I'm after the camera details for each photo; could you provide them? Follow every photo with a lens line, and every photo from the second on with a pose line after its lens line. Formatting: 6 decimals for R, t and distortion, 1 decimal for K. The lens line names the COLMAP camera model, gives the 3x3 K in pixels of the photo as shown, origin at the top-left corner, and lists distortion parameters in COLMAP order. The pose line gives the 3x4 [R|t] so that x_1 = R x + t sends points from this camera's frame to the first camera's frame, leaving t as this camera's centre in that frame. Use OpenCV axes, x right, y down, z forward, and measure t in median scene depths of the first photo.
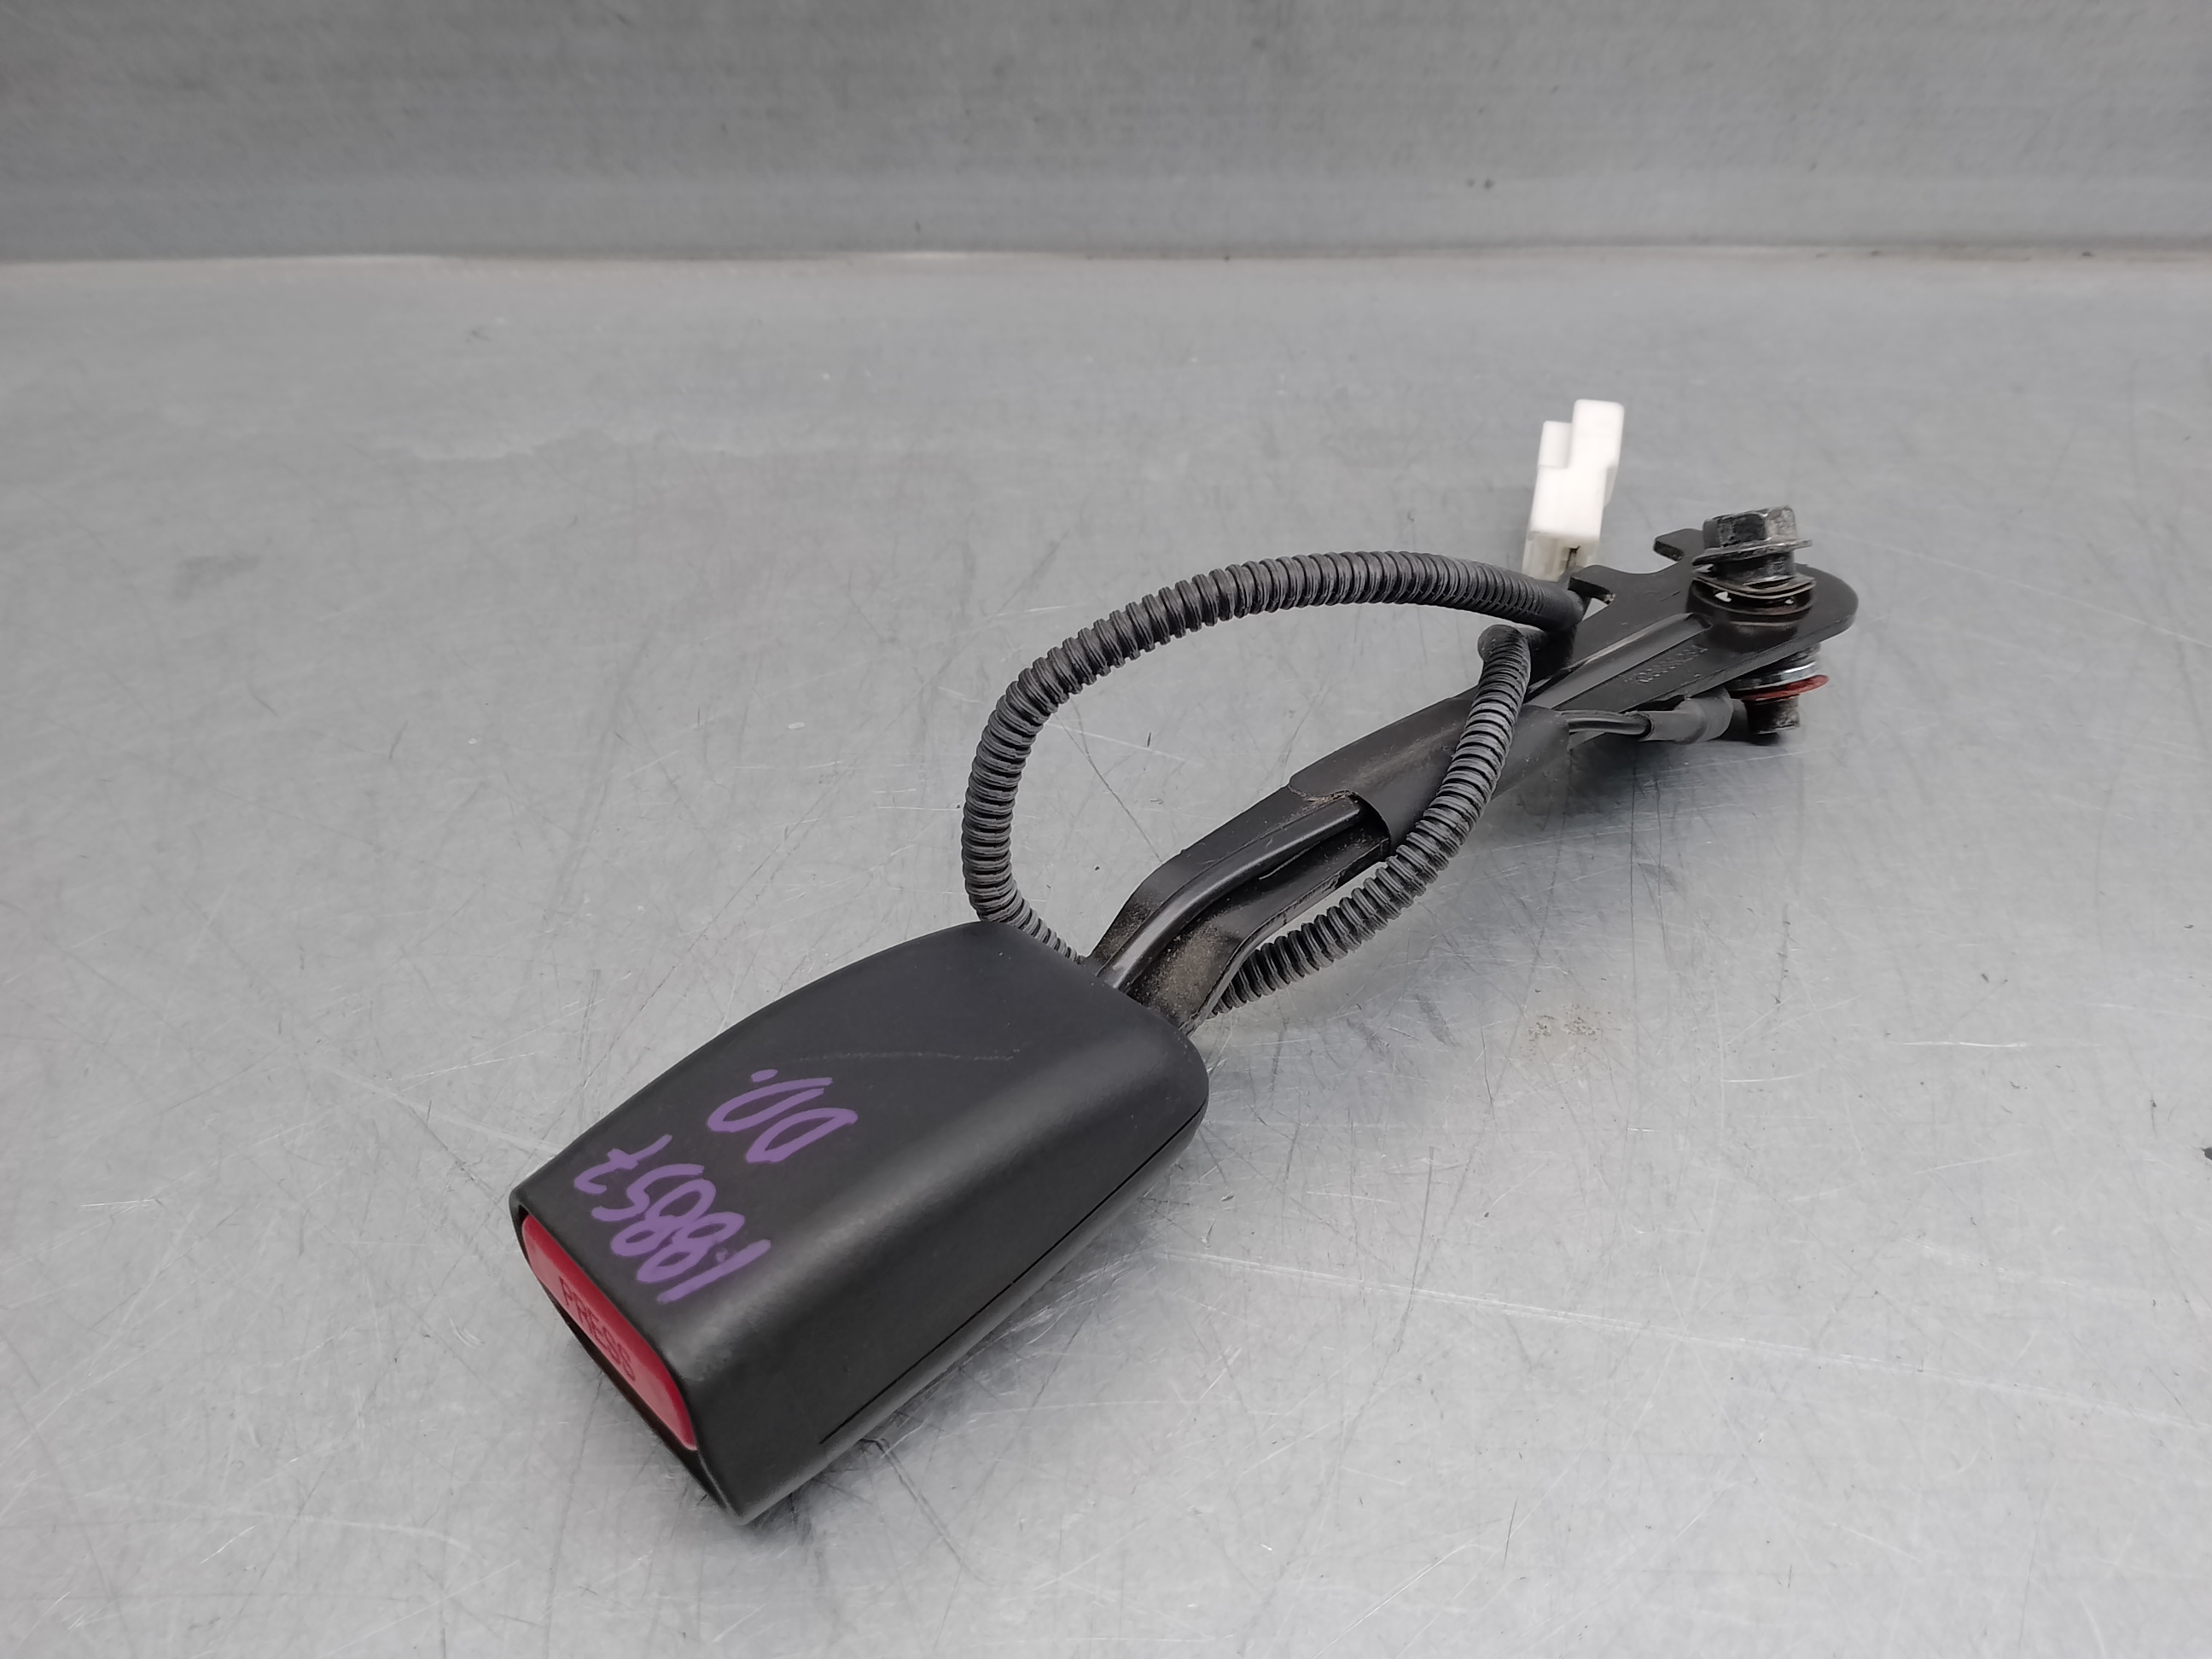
lens RADIAL K [[1786.7, 0, 1125.0], [0, 1786.7, 838.0], [0, 0, 1]] dist [0.026669, -0.095781]
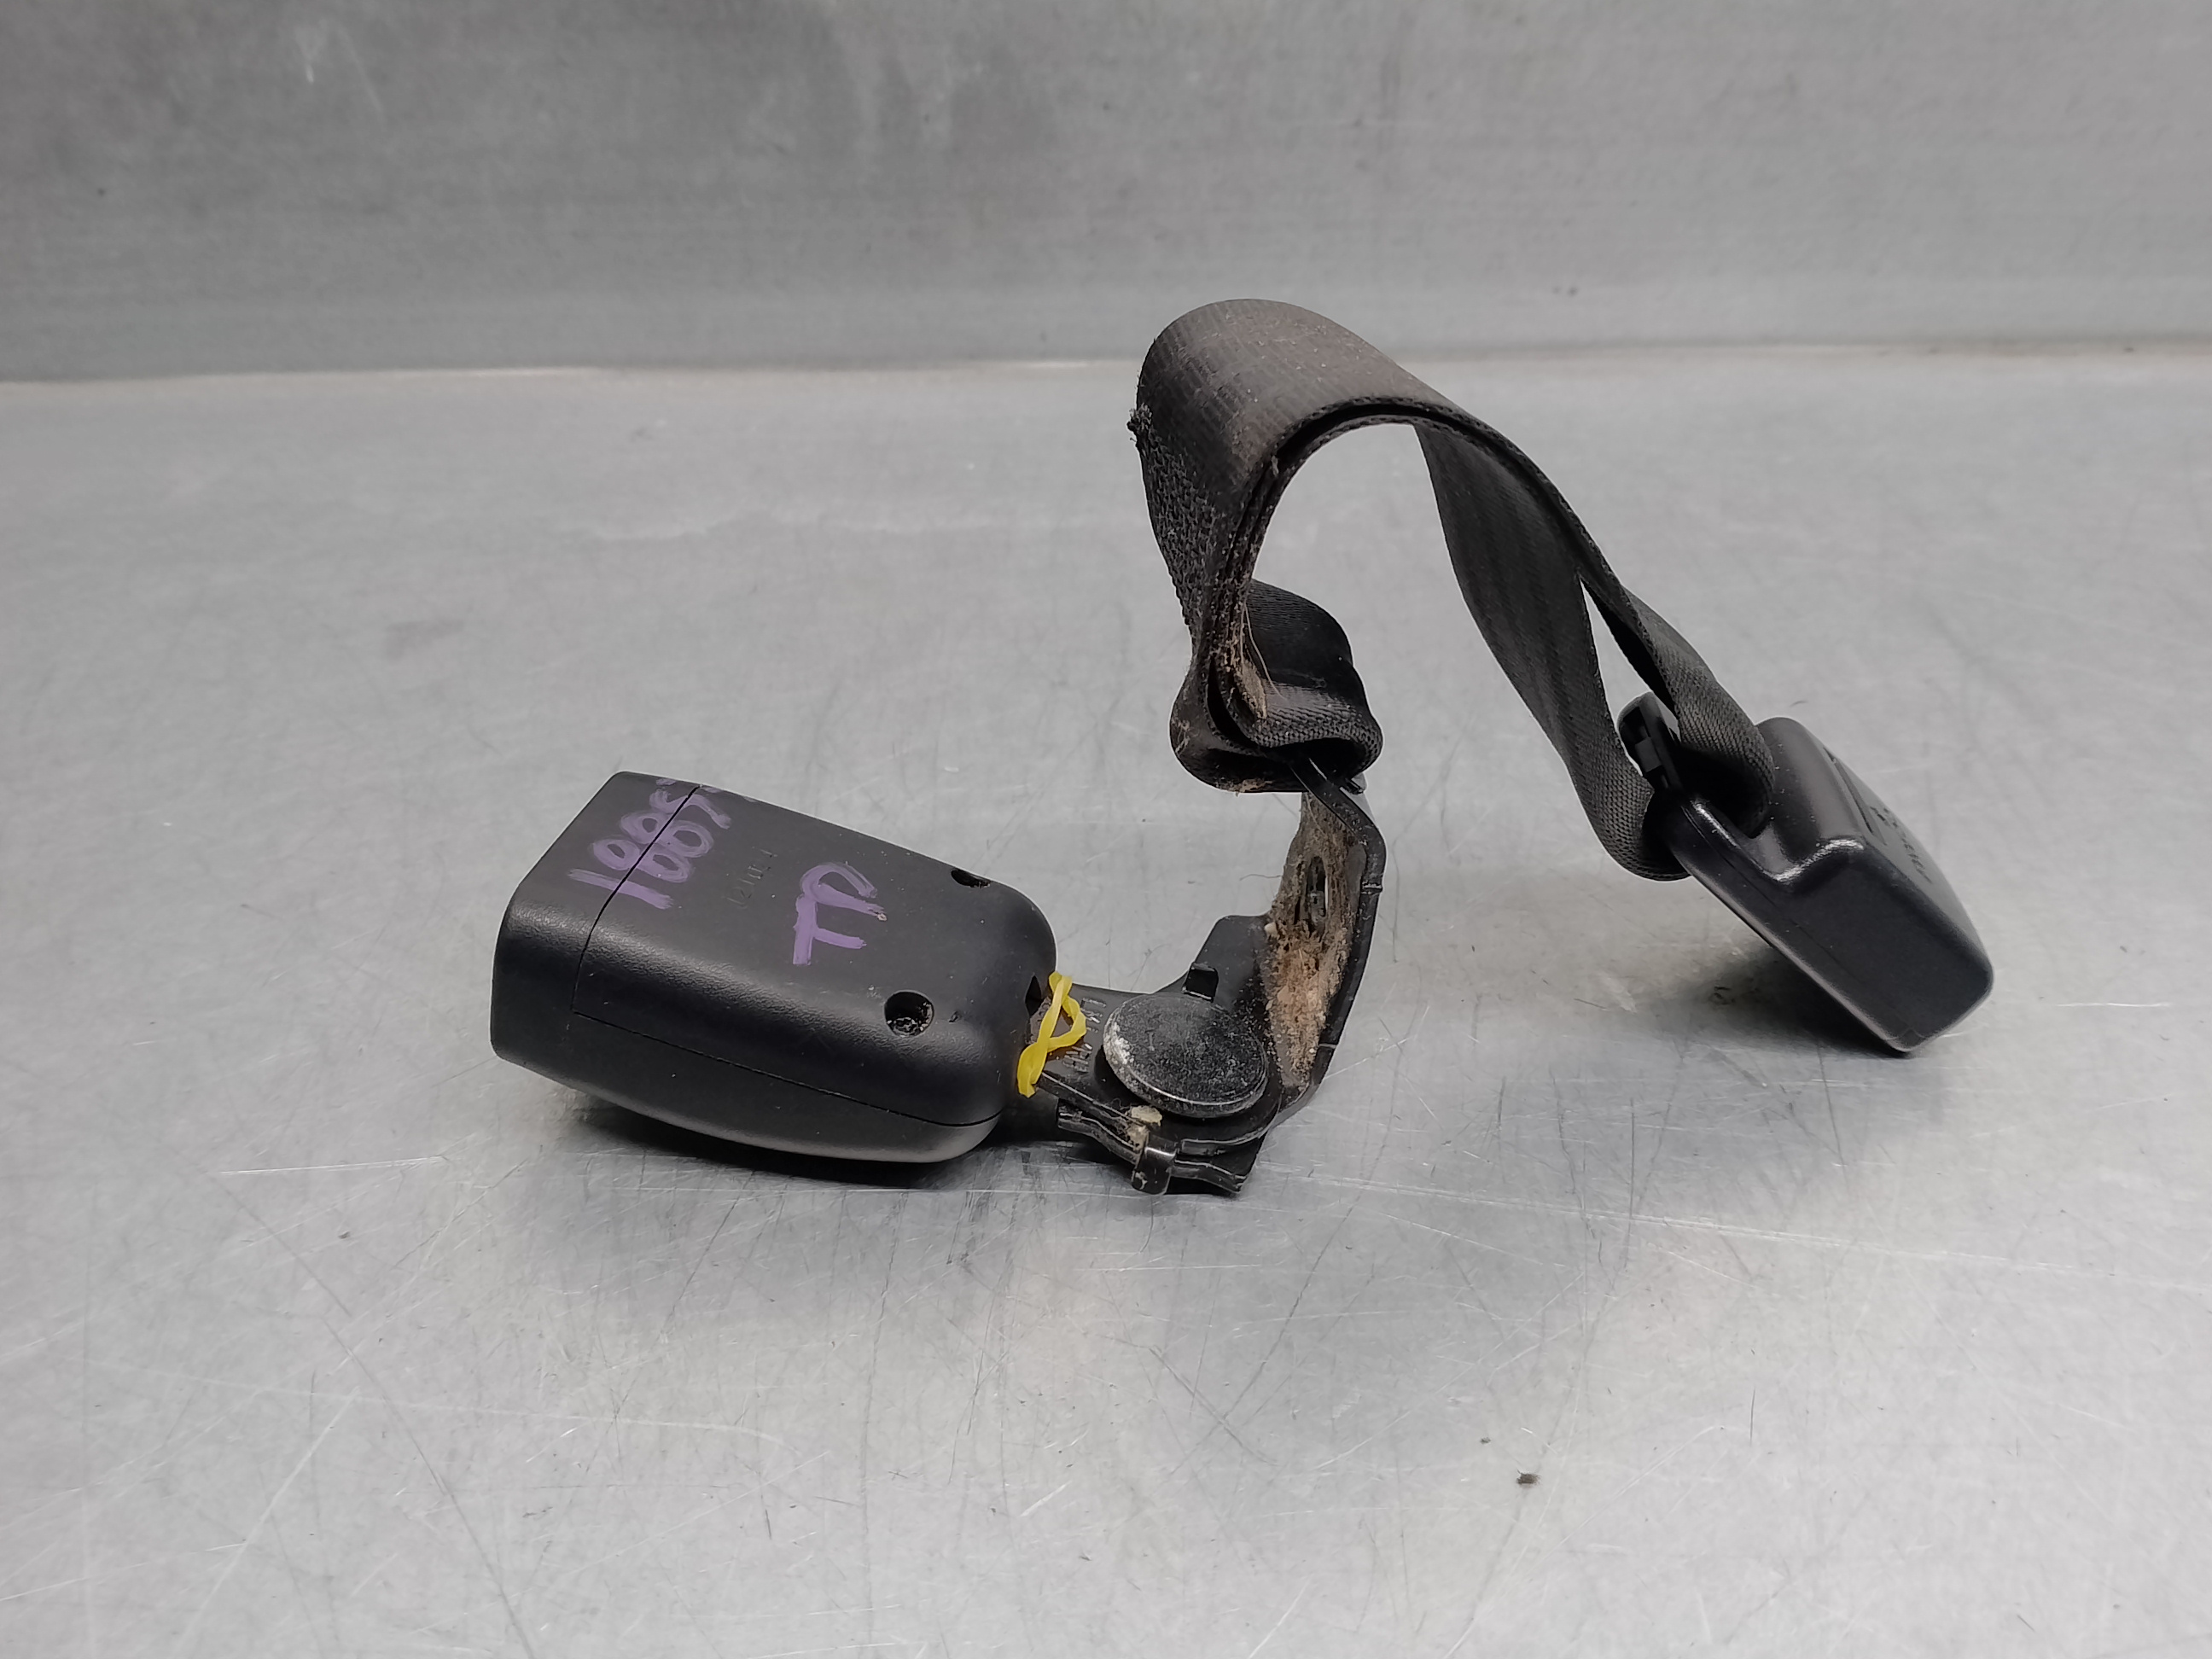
lens RADIAL K [[1786.7, 0, 1135.3], [0, 1786.7, 839.2], [0, 0, 1]] dist [0.026669, -0.095781]
pose [[0.999908, -0.013555, 0.000007, -0.117031], [0.013494, 0.995398, -0.094869, 0.111588], [0.001279, 0.094861, 0.995490, -0.076341]]
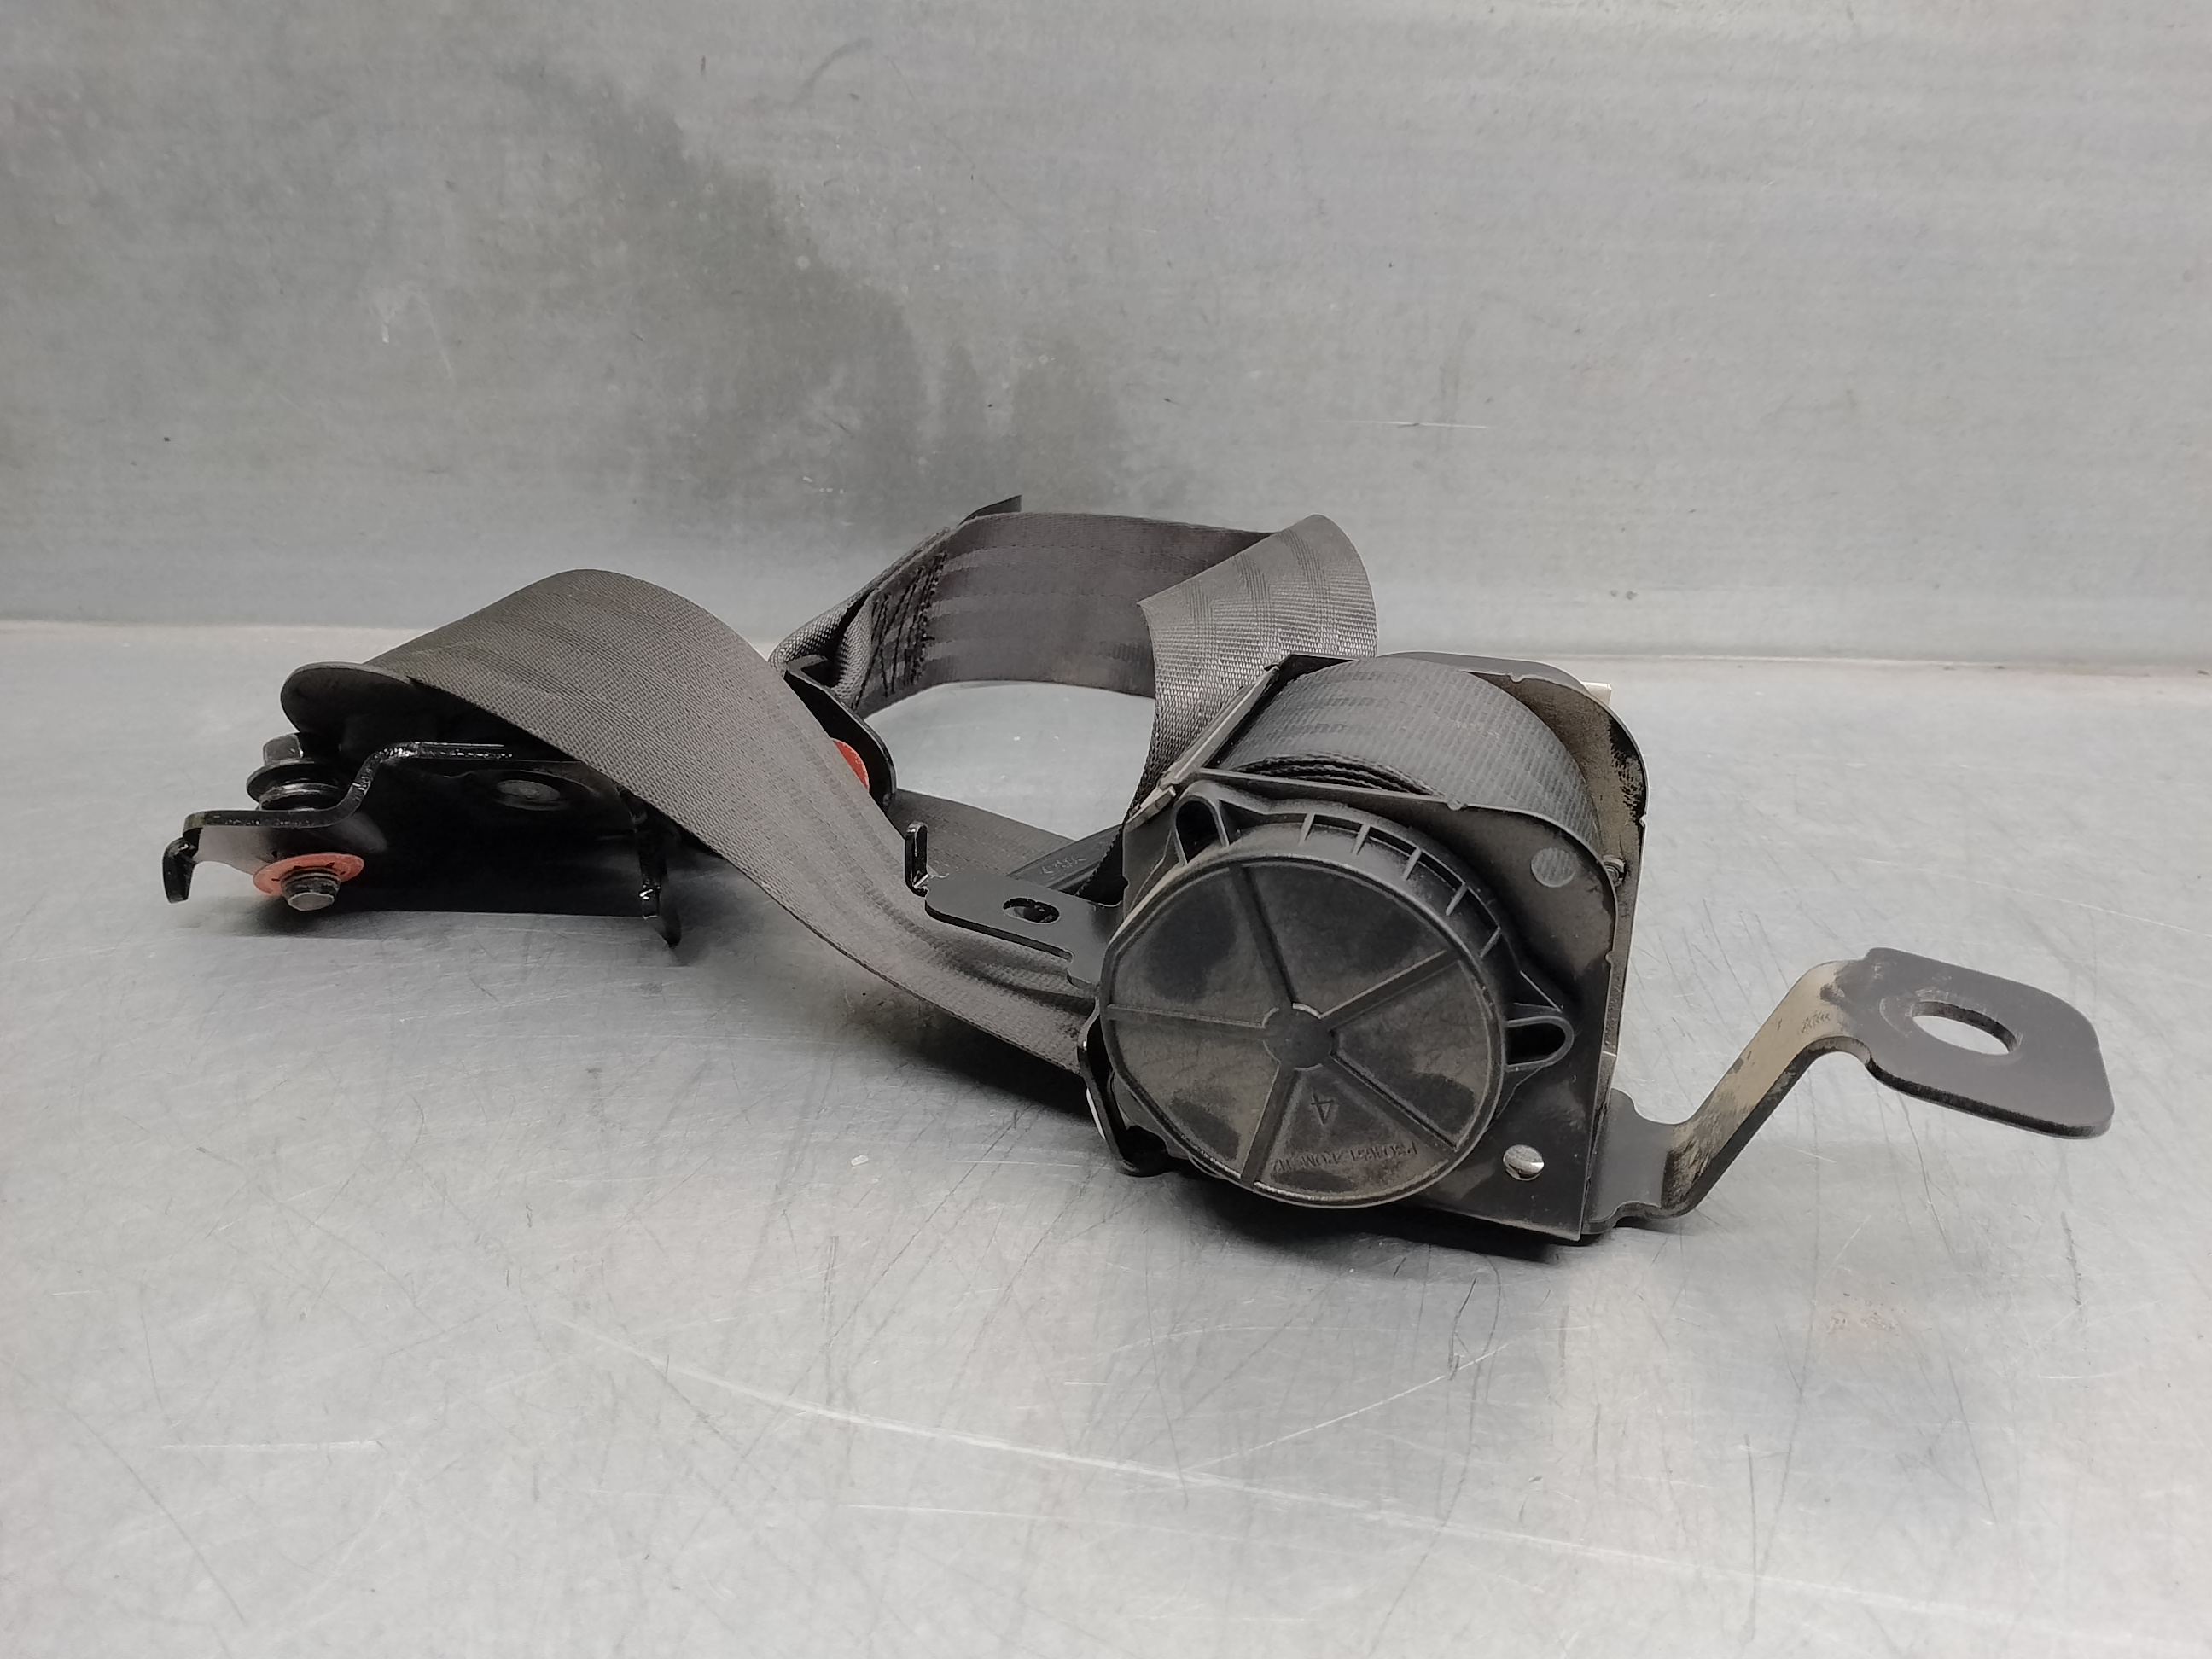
lens RADIAL K [[1786.7, 0, 1130.9], [0, 1786.7, 824.9], [0, 0, 1]] dist [0.026669, -0.095781]
pose [[0.999536, 0.025918, -0.015990, -0.133574], [-0.029356, 0.959718, -0.279427, 0.131874], [0.008103, 0.279767, 0.960034, 0.019429]]
